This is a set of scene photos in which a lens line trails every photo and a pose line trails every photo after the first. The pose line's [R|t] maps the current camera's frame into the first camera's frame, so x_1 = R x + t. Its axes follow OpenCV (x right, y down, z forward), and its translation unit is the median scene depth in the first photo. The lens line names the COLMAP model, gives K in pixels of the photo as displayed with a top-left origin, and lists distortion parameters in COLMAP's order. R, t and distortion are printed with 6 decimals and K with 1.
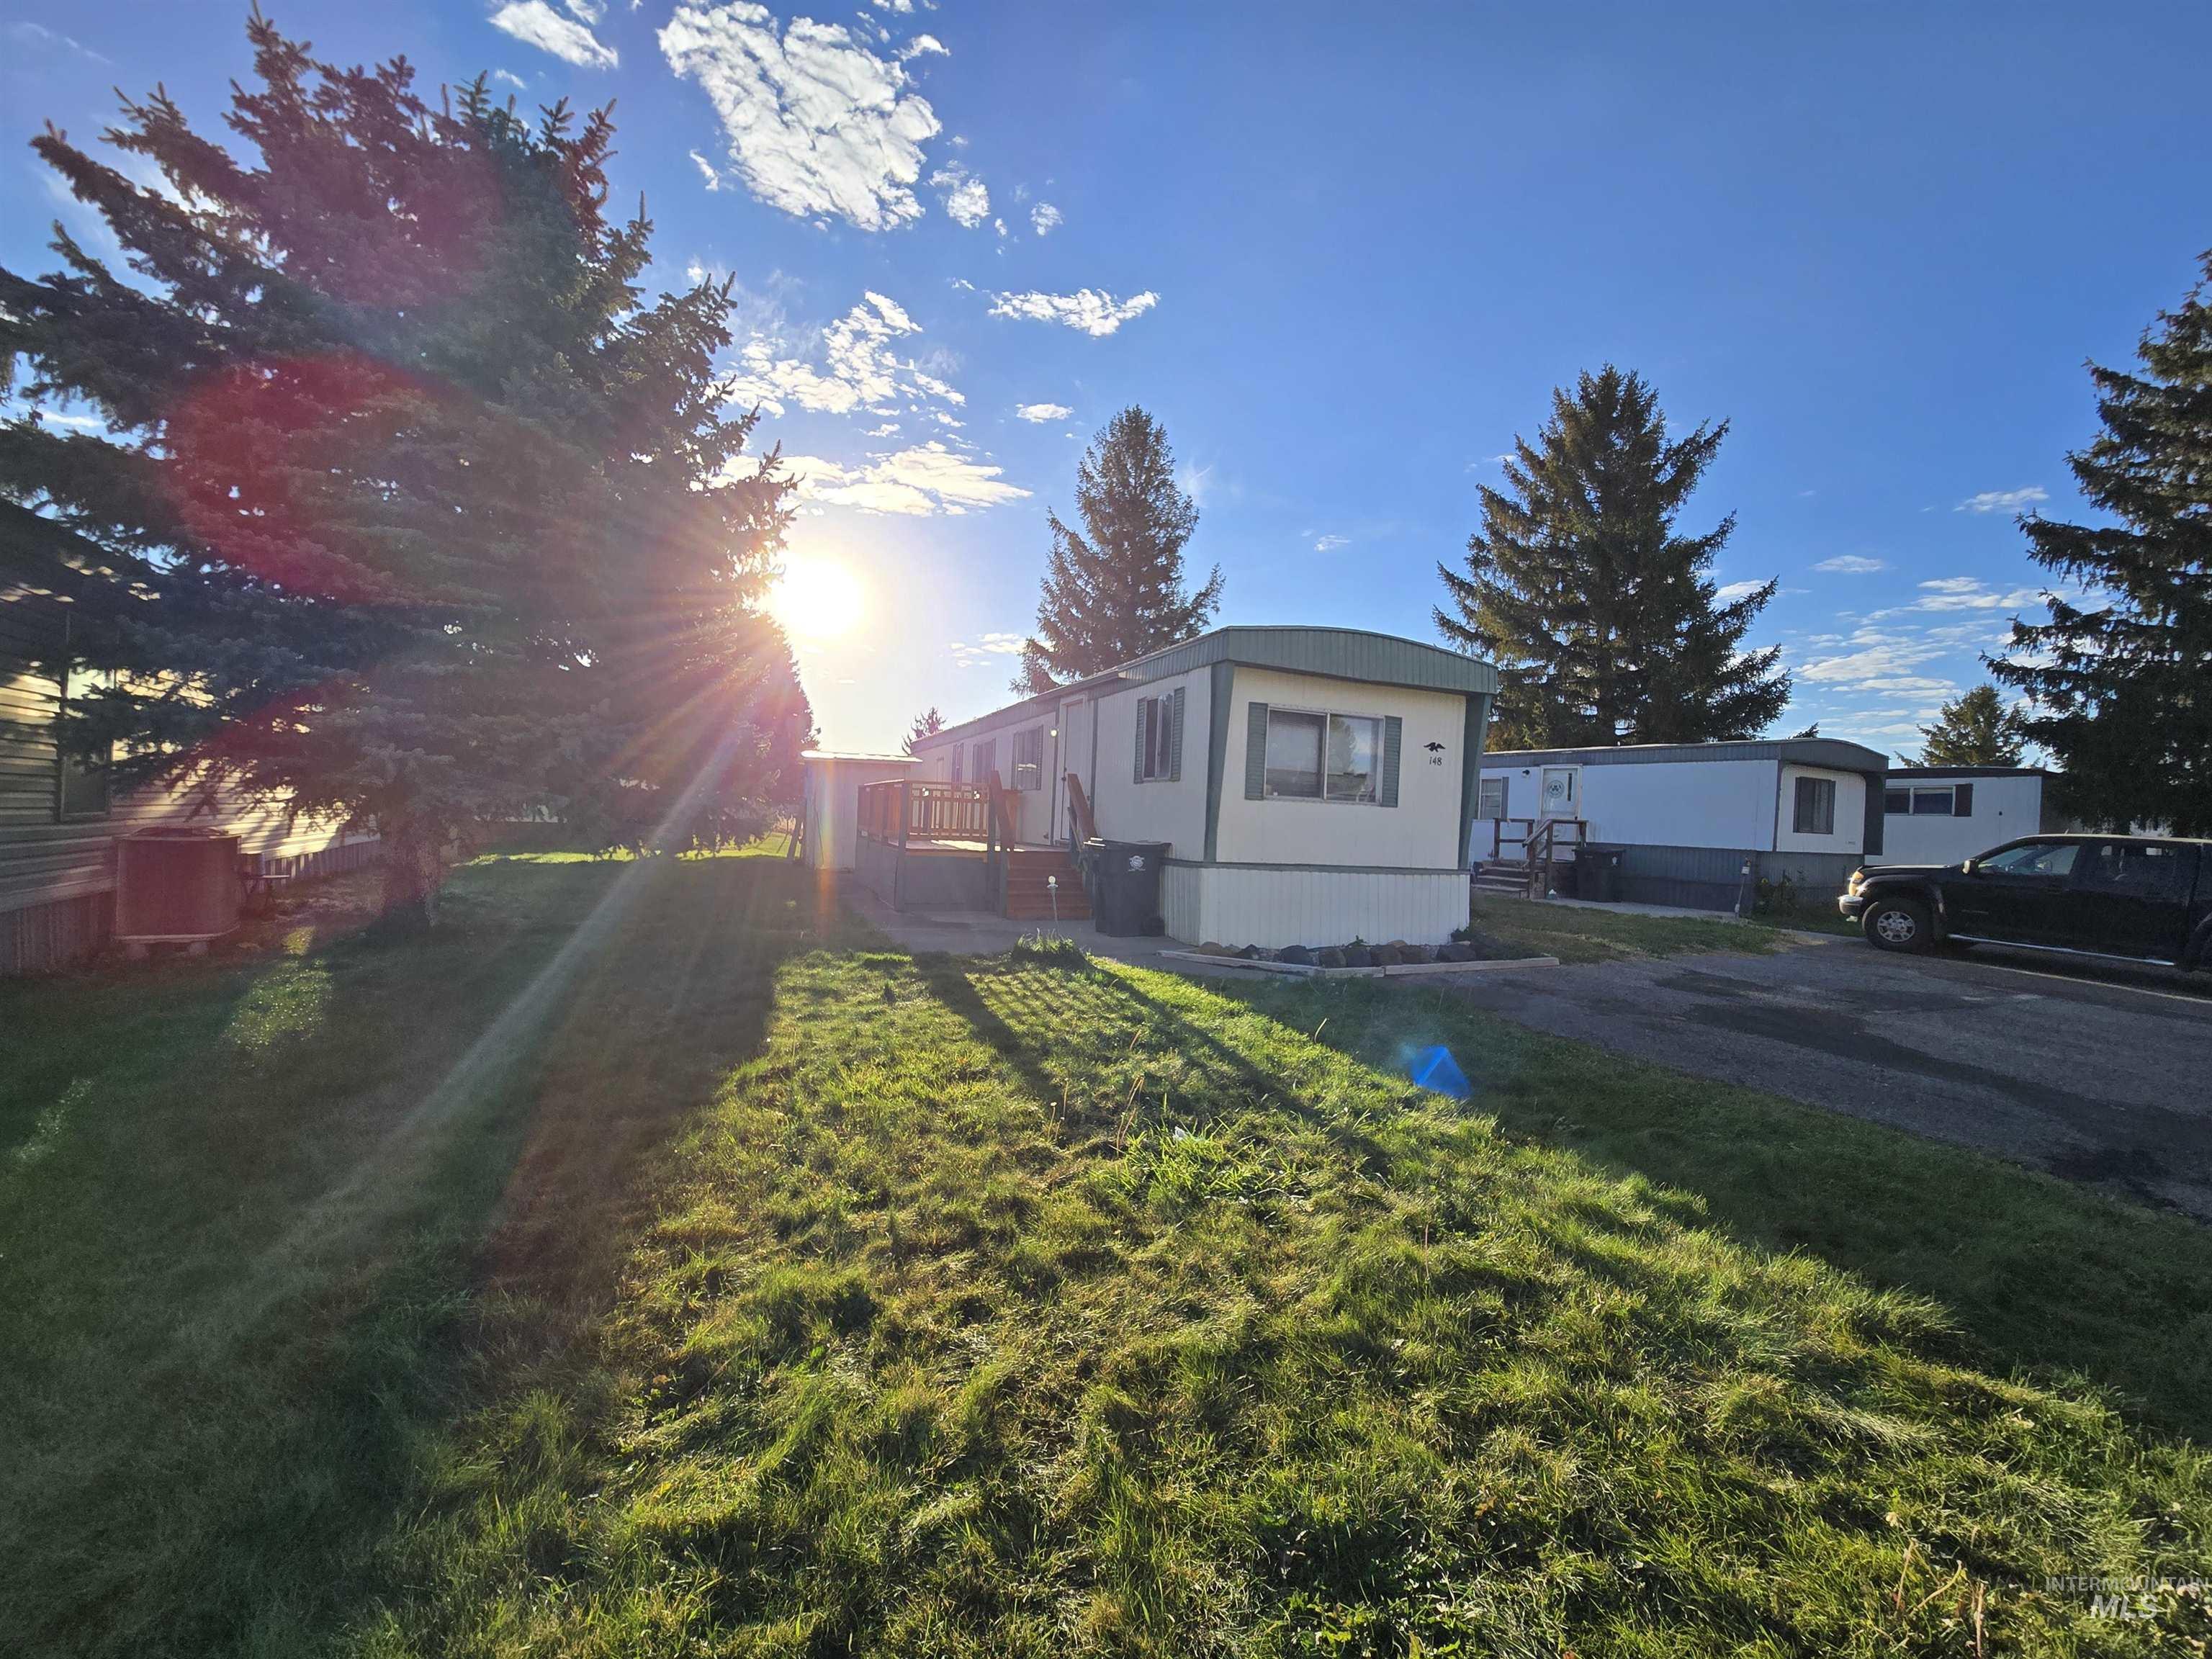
lens RADIAL K [[900.3, 0, 1122.1], [0, 900.3, 781.9], [0, 0, 1]] dist [-0.001700, 0.002334]
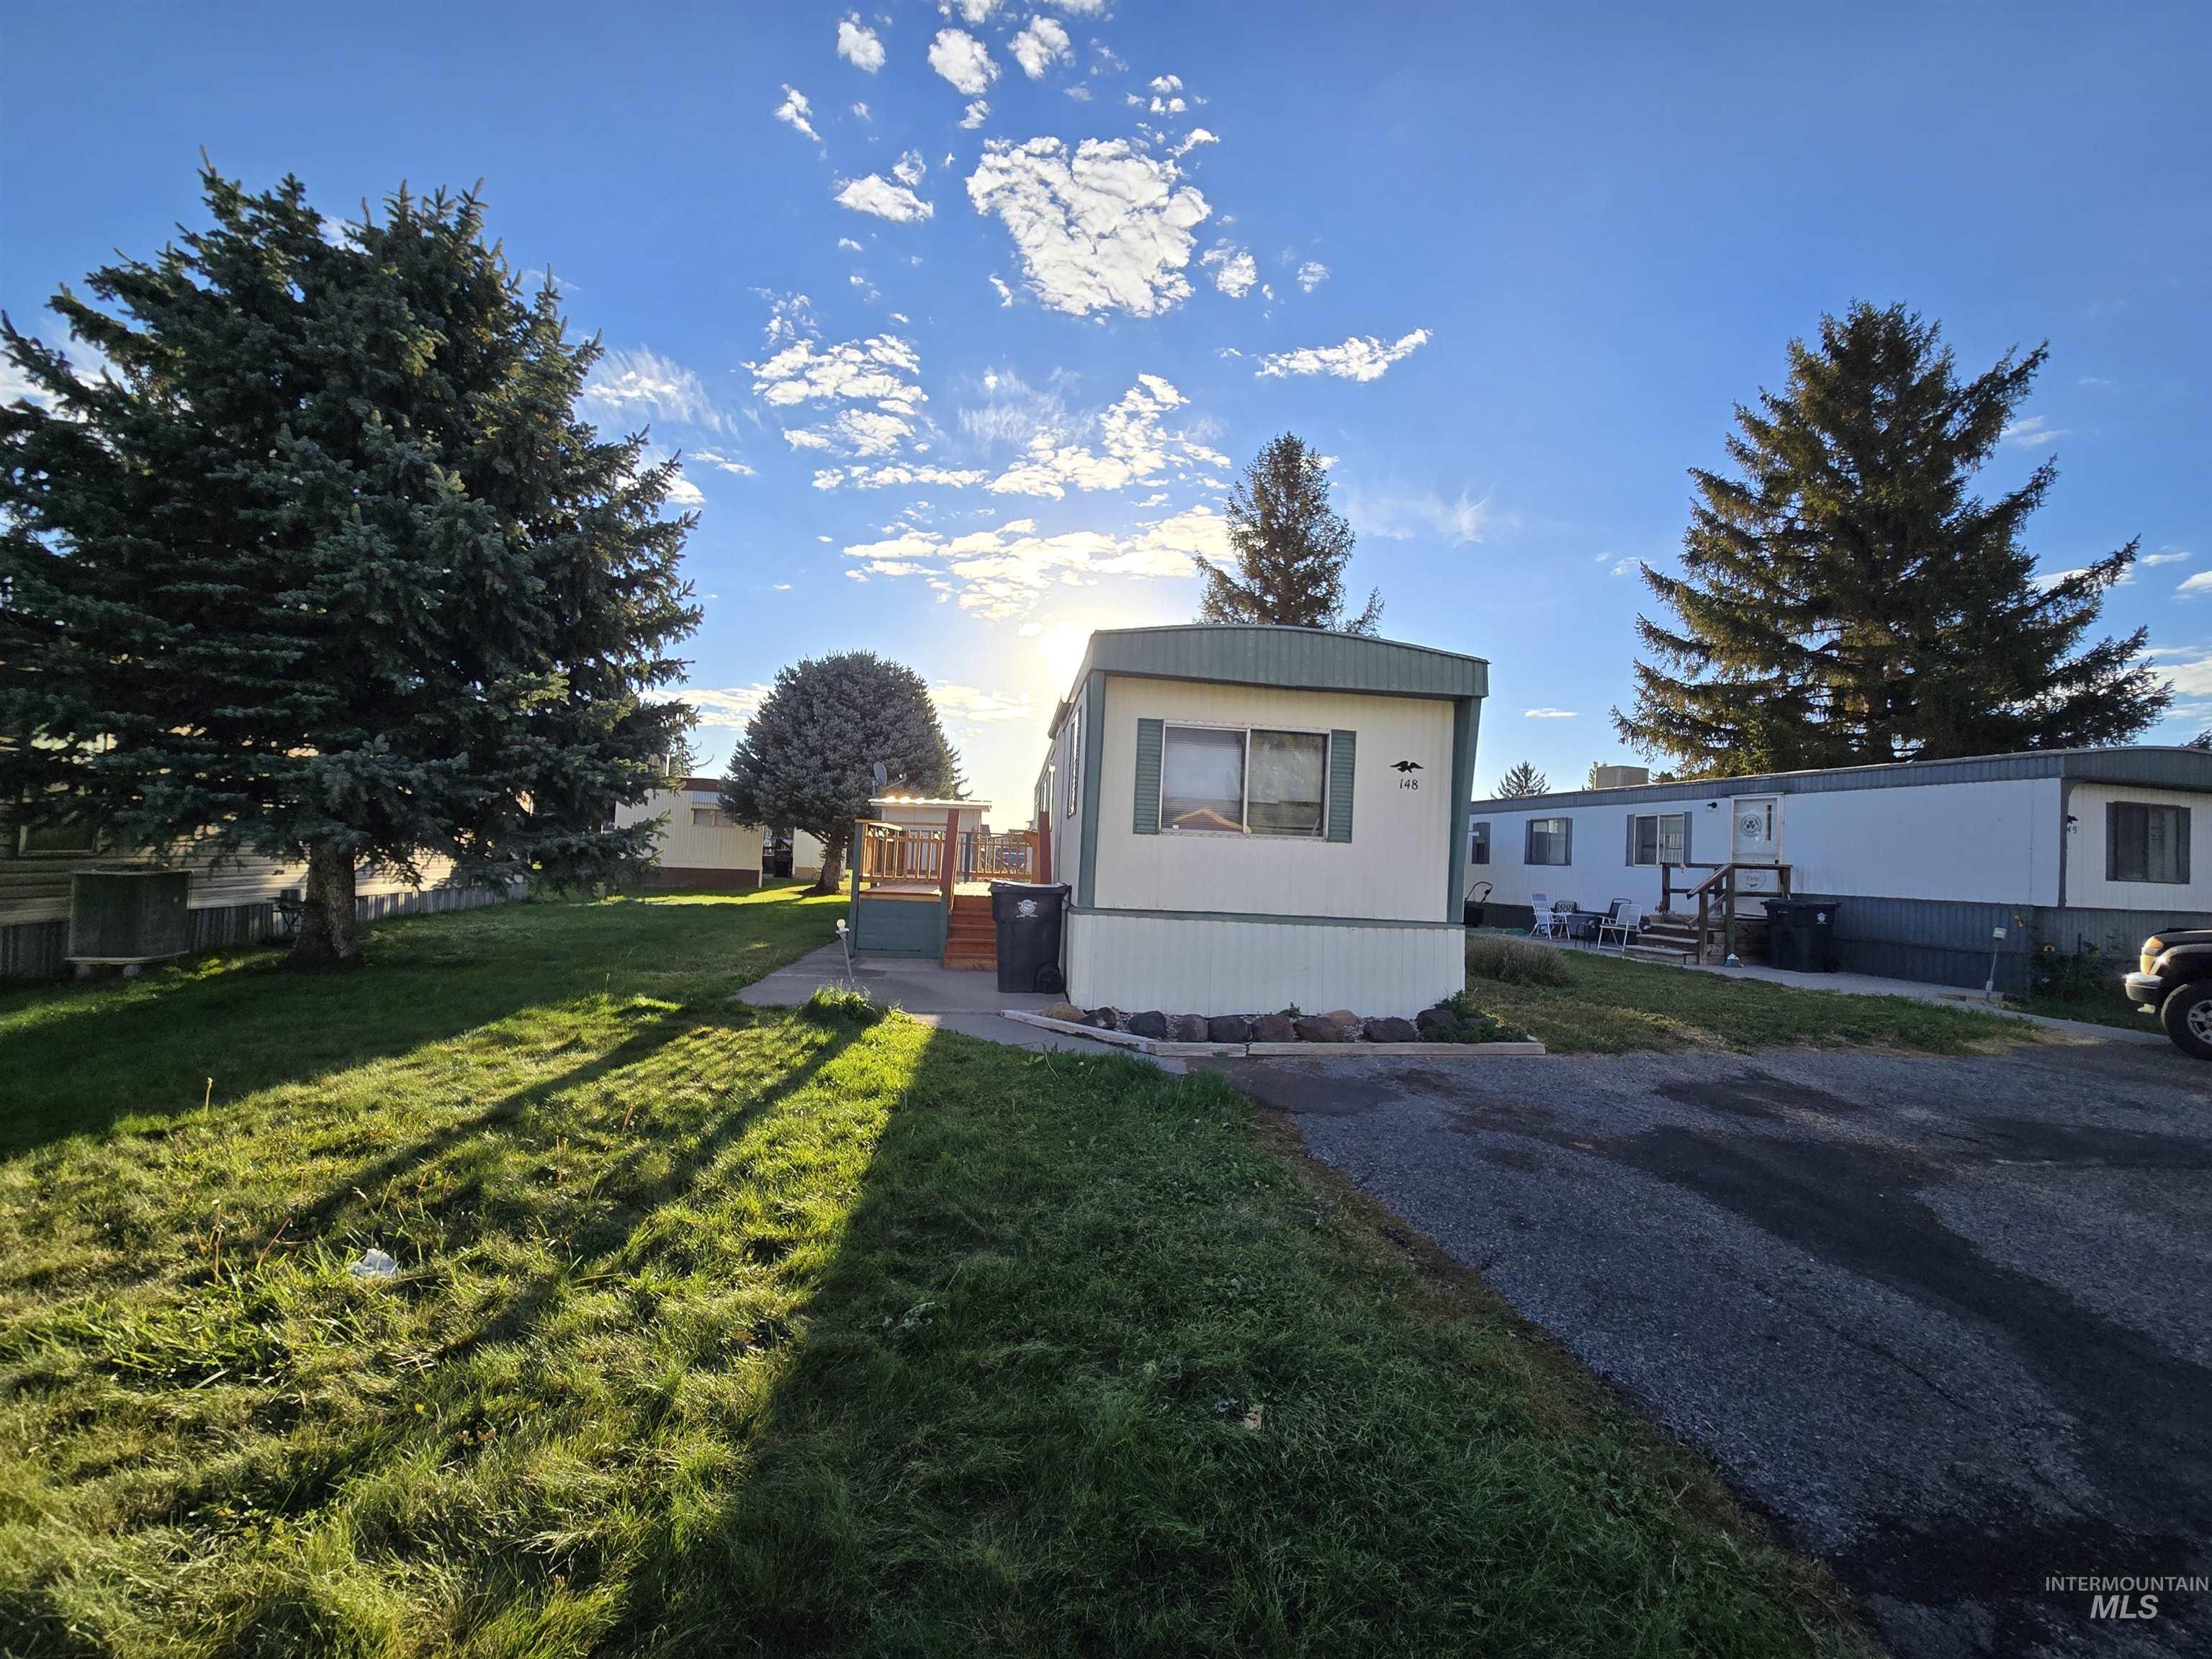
lens RADIAL K [[900.3, 0, 1152.1], [0, 900.3, 794.5], [0, 0, 1]] dist [-0.001700, 0.002334]
pose [[0.960596, -0.023850, -0.276925, 0.145440], [0.011359, 0.998848, -0.046622, 0.008253], [0.277718, 0.041639, 0.959760, 0.070761]]
